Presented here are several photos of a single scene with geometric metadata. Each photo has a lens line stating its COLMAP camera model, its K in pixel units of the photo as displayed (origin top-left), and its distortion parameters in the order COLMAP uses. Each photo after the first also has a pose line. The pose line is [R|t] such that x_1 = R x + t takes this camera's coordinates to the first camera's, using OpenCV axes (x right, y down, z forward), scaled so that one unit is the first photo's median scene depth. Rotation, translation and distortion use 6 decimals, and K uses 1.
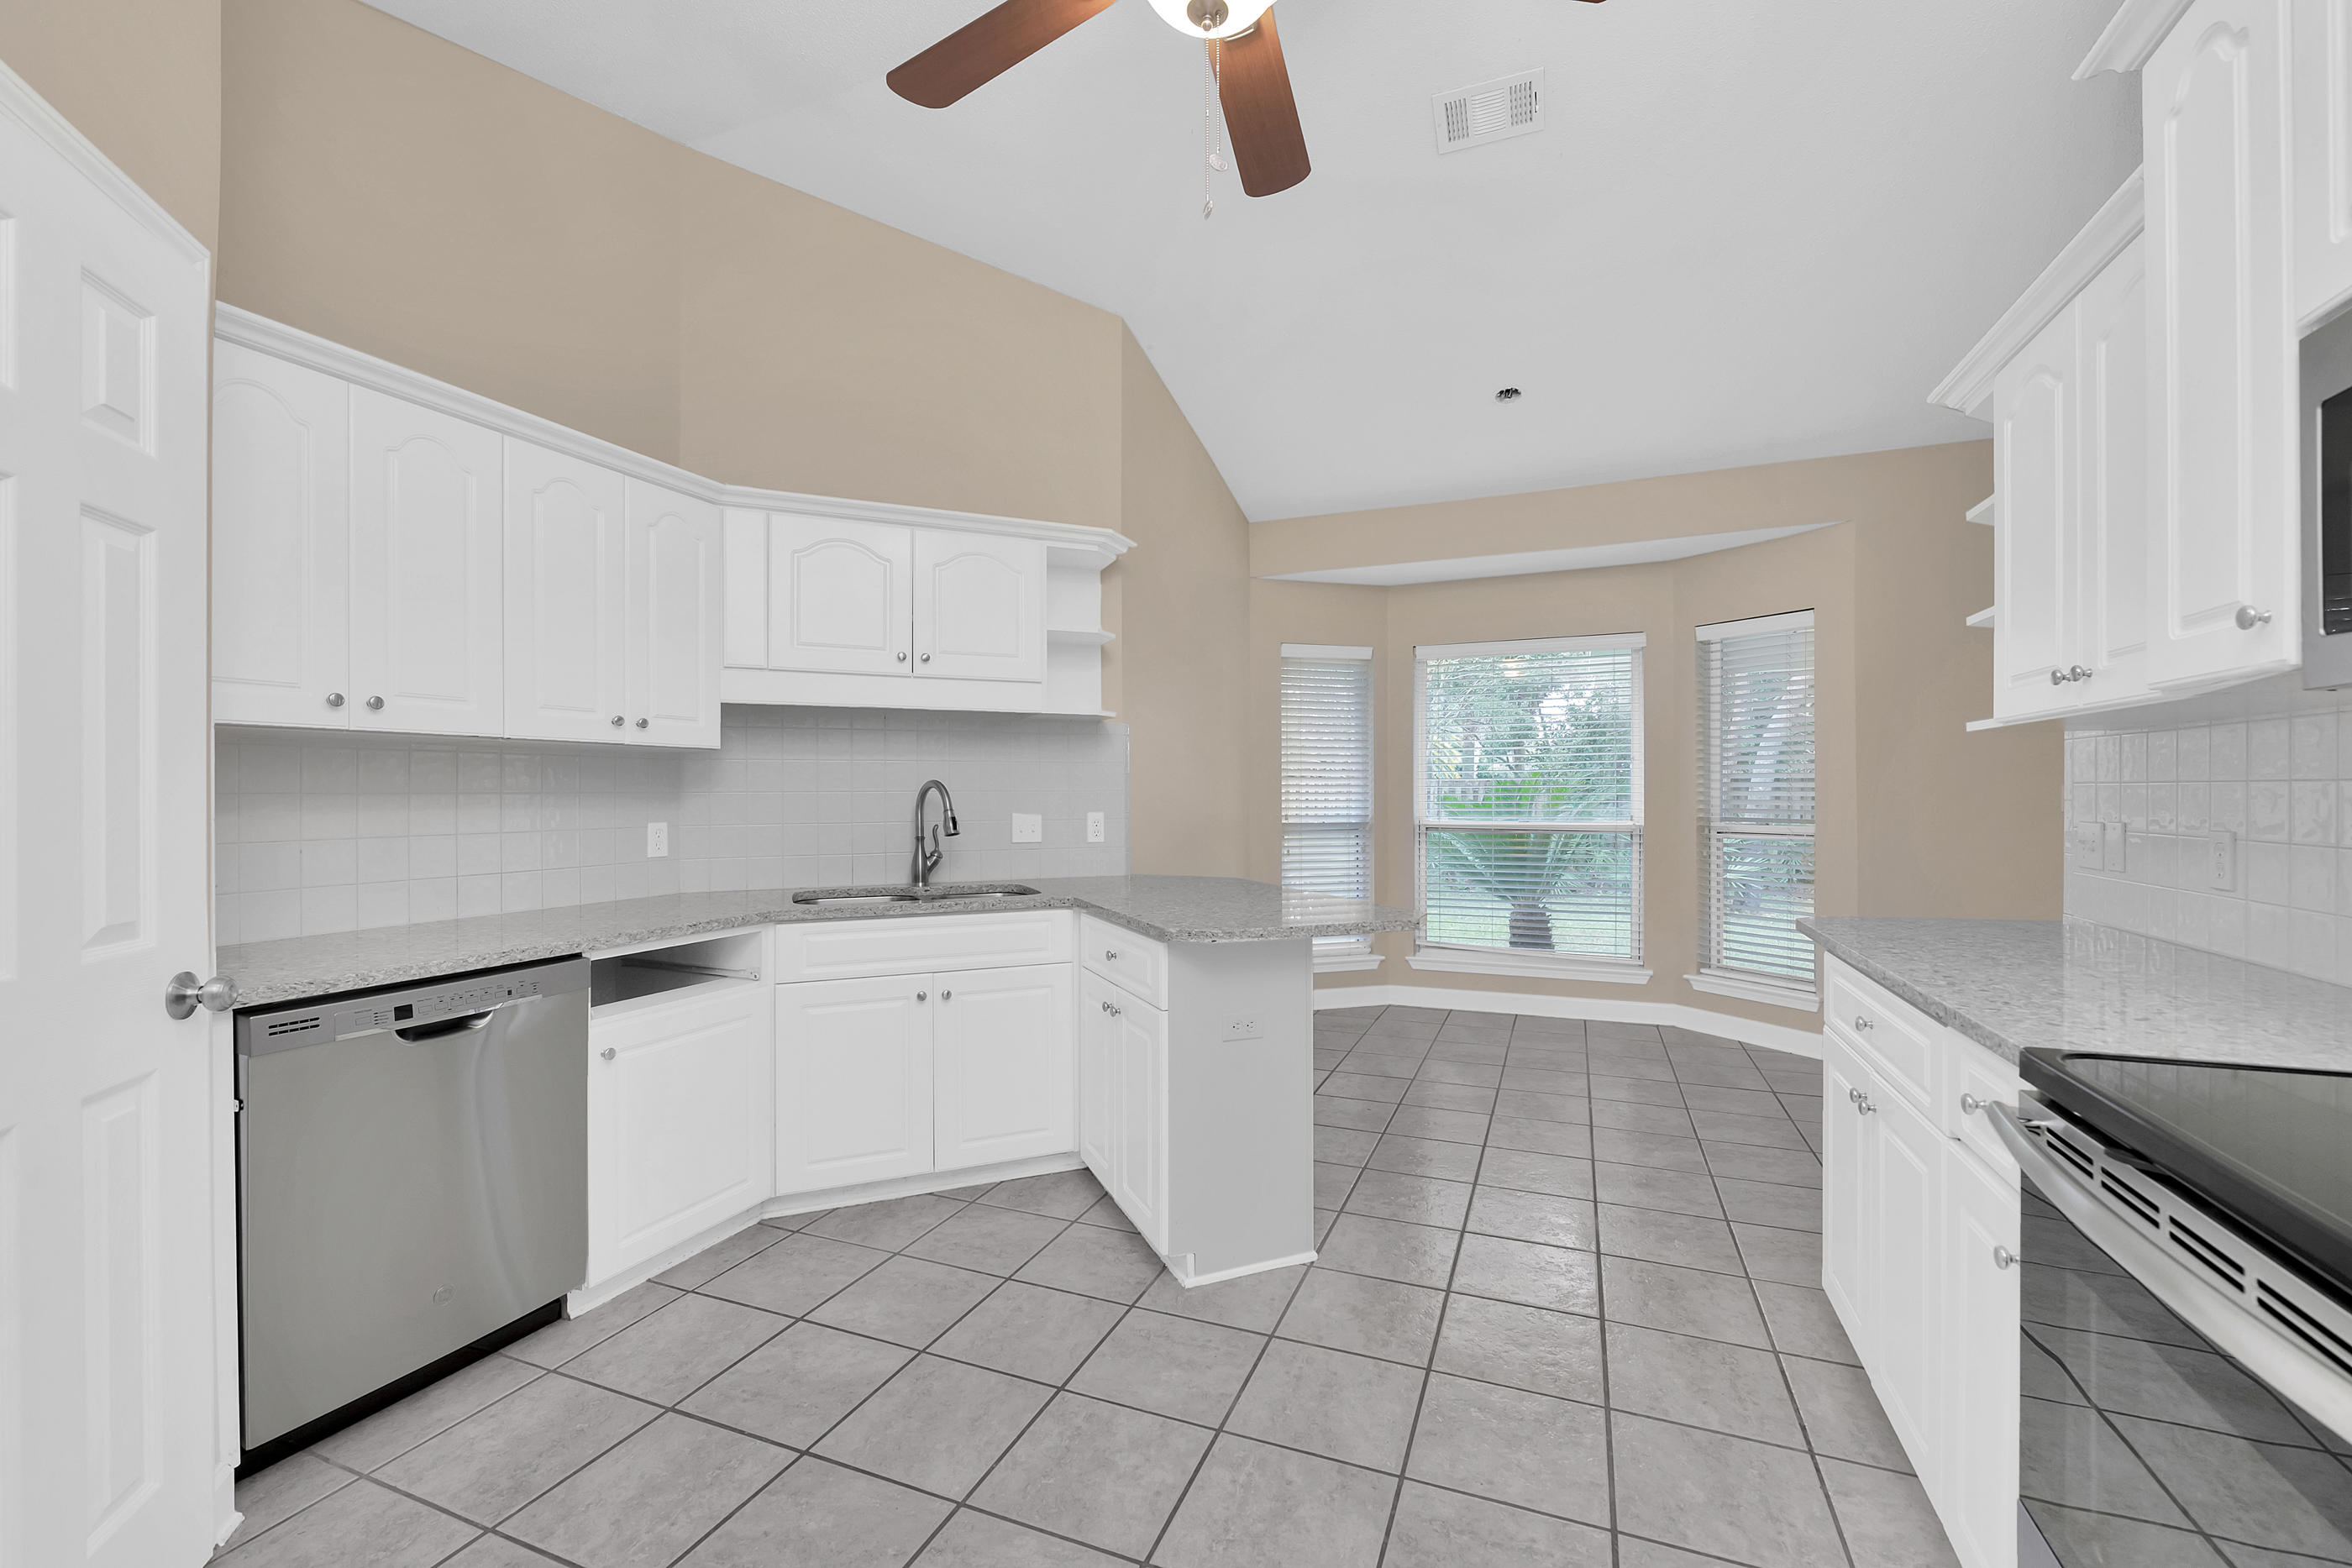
lens RADIAL K [[957.8, 0, 1183.2], [0, 957.8, 788.7], [0, 0, 1]] dist [0.002714, -0.004262]
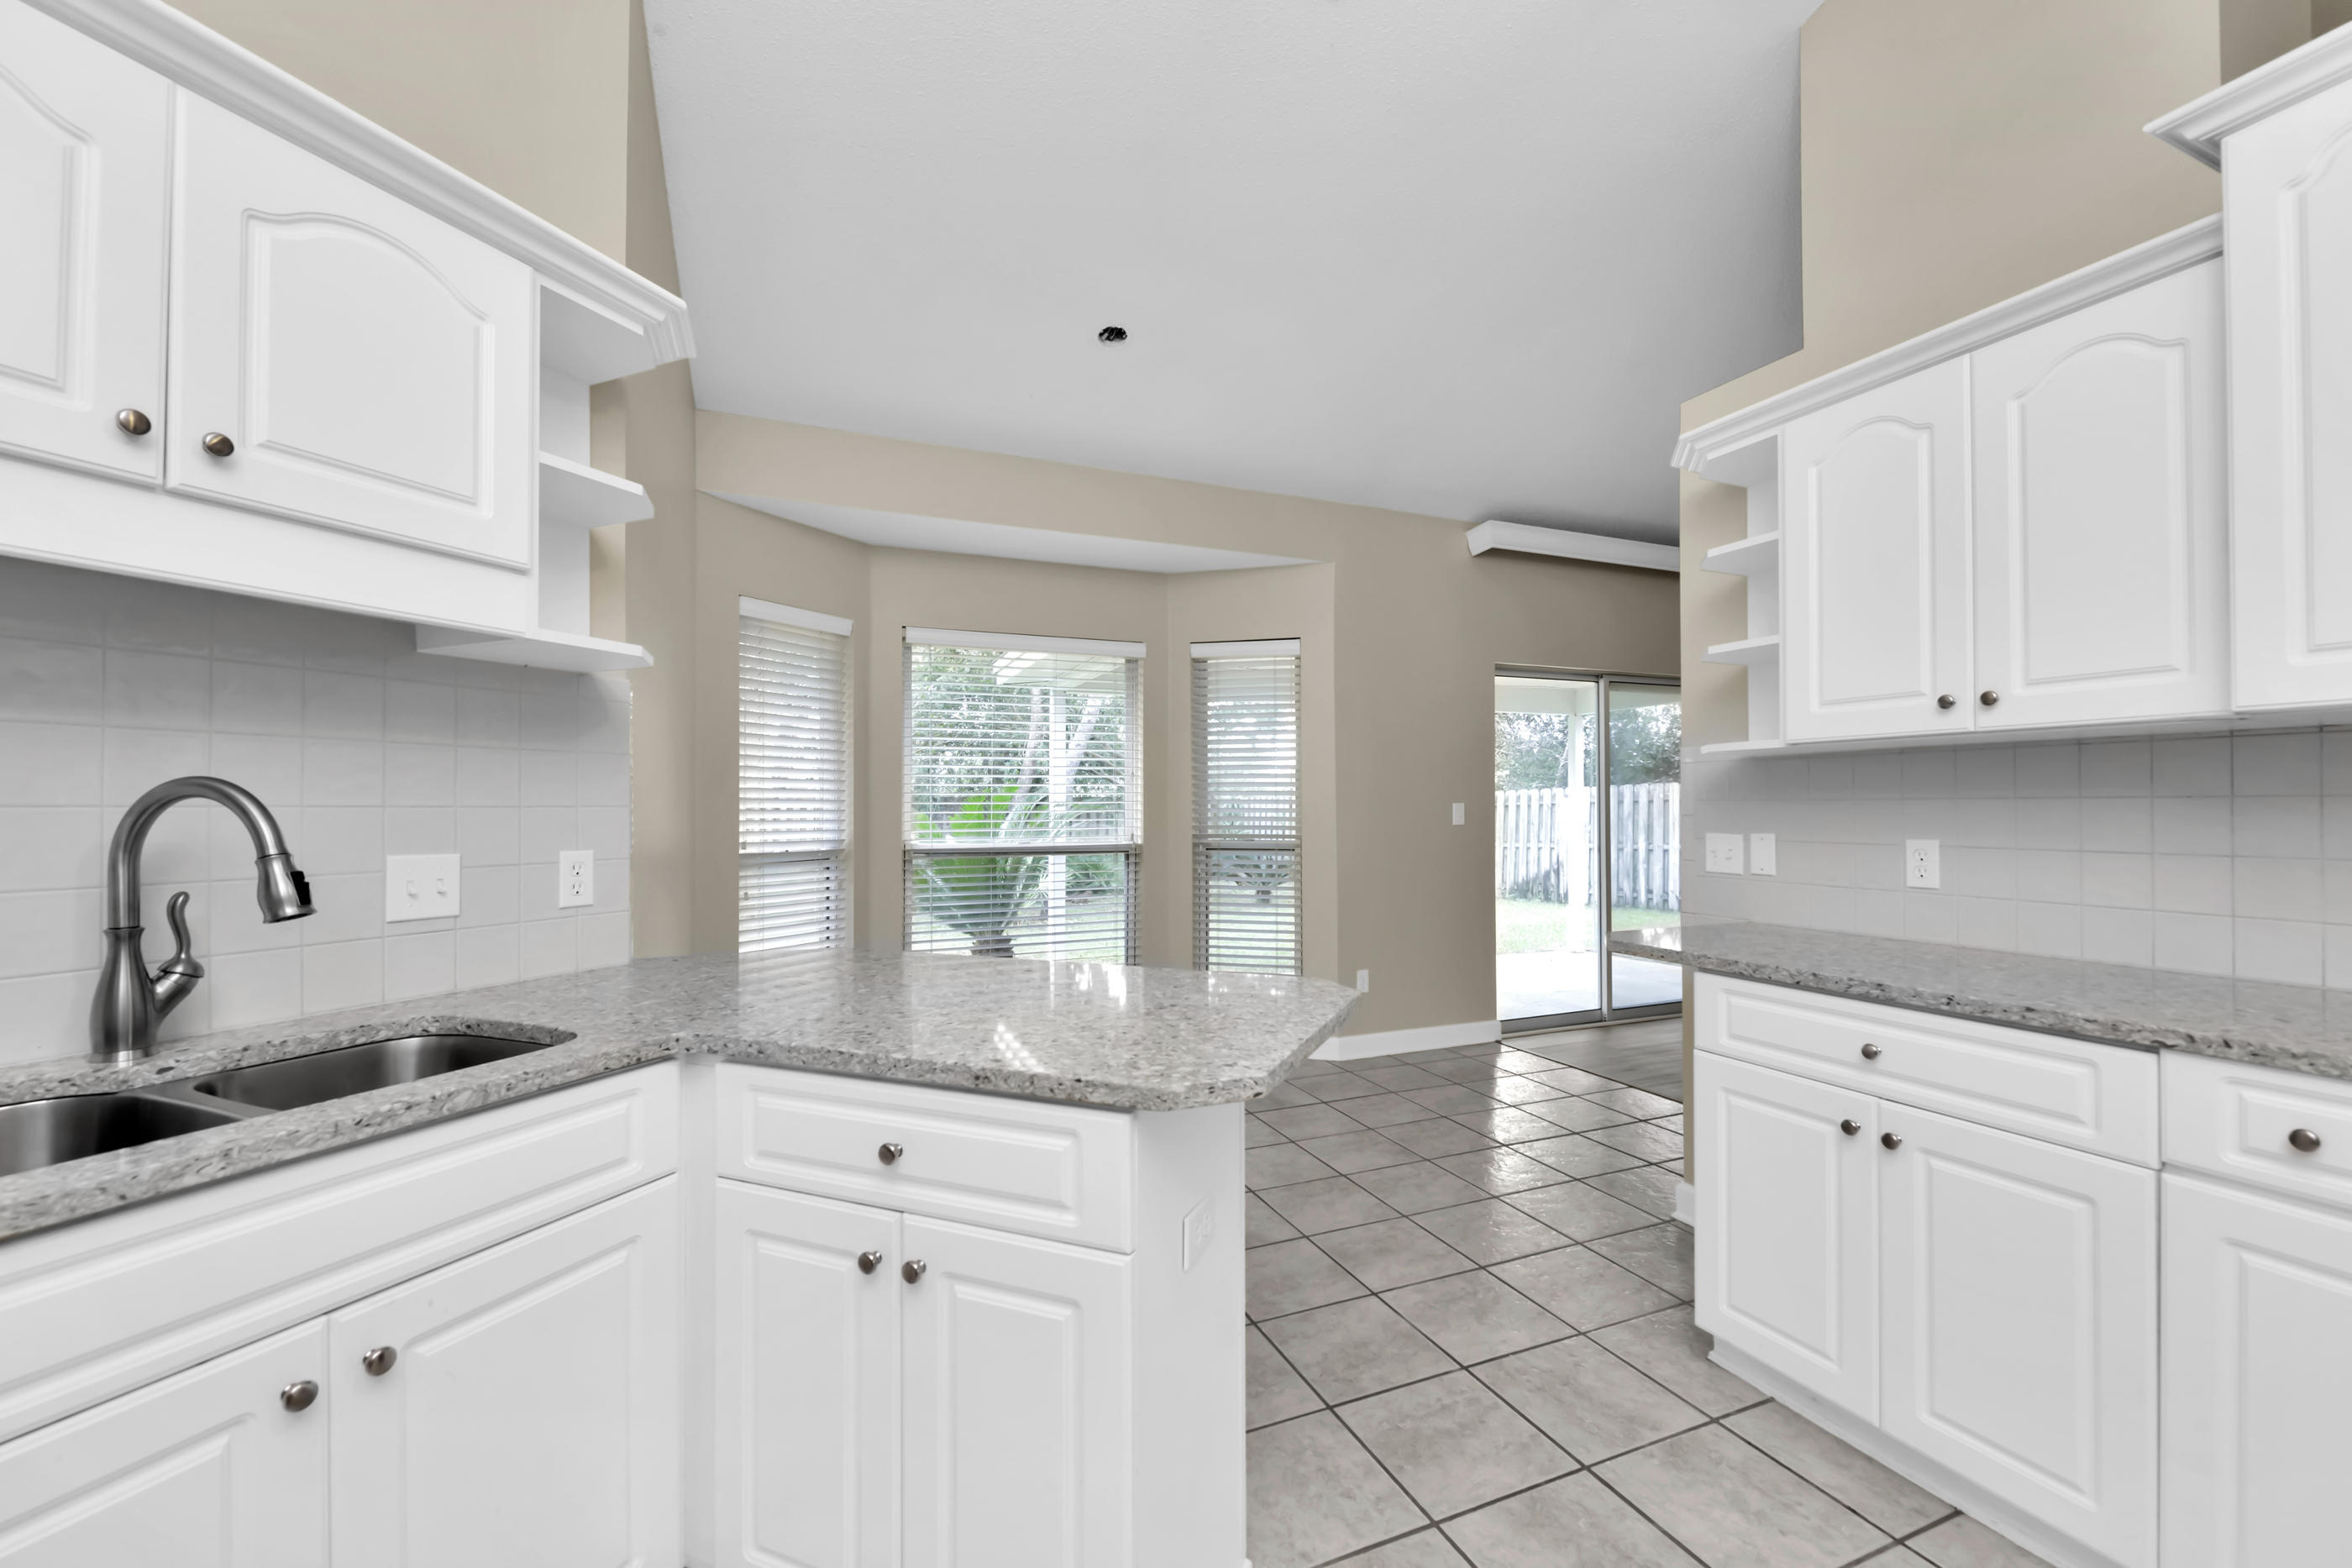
lens RADIAL K [[957.8, 0, 1166.3], [0, 957.8, 805.5], [0, 0, 1]] dist [0.002714, -0.004262]
pose [[0.714604, 0.002630, 0.699524, -0.225965], [-0.002098, 0.999996, -0.001616, 0.001455], [-0.699526, -0.000313, 0.714607, 0.403661]]
